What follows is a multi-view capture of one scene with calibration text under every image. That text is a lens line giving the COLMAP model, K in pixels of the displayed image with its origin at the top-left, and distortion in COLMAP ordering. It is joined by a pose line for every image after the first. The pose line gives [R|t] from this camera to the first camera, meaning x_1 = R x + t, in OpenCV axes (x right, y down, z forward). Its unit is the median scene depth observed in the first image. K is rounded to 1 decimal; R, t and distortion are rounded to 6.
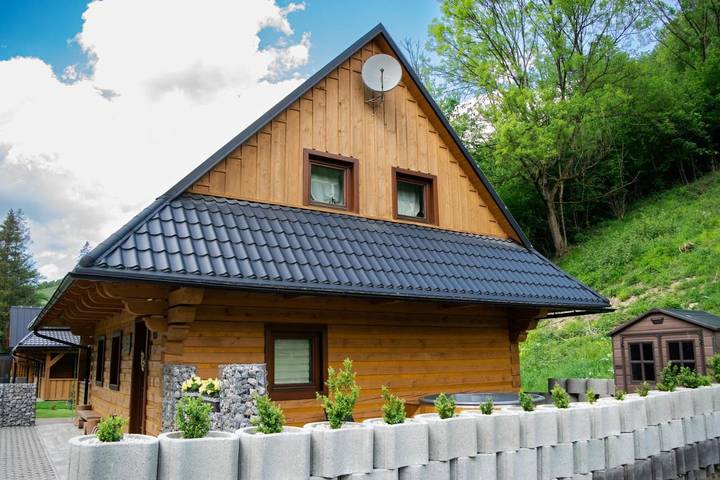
lens RADIAL K [[568.8, 0, 358.6], [0, 568.8, 239.8], [0, 0, 1]] dist [-0.089046, 0.013877]
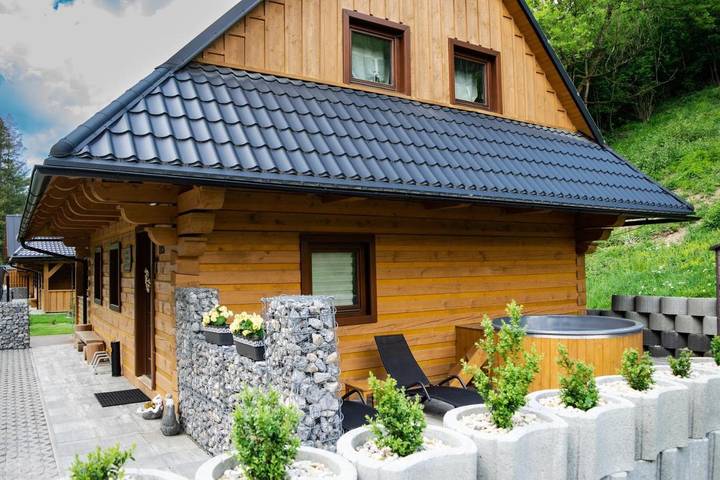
lens RADIAL K [[568.8, 0, 360.5], [0, 568.8, 241.6], [0, 0, 1]] dist [-0.089046, 0.013877]
pose [[0.999986, -0.000094, 0.005206, -0.072537], [-0.000783, 0.985748, 0.168226, 0.021769], [-0.005147, -0.168228, 0.985735, 0.183085]]
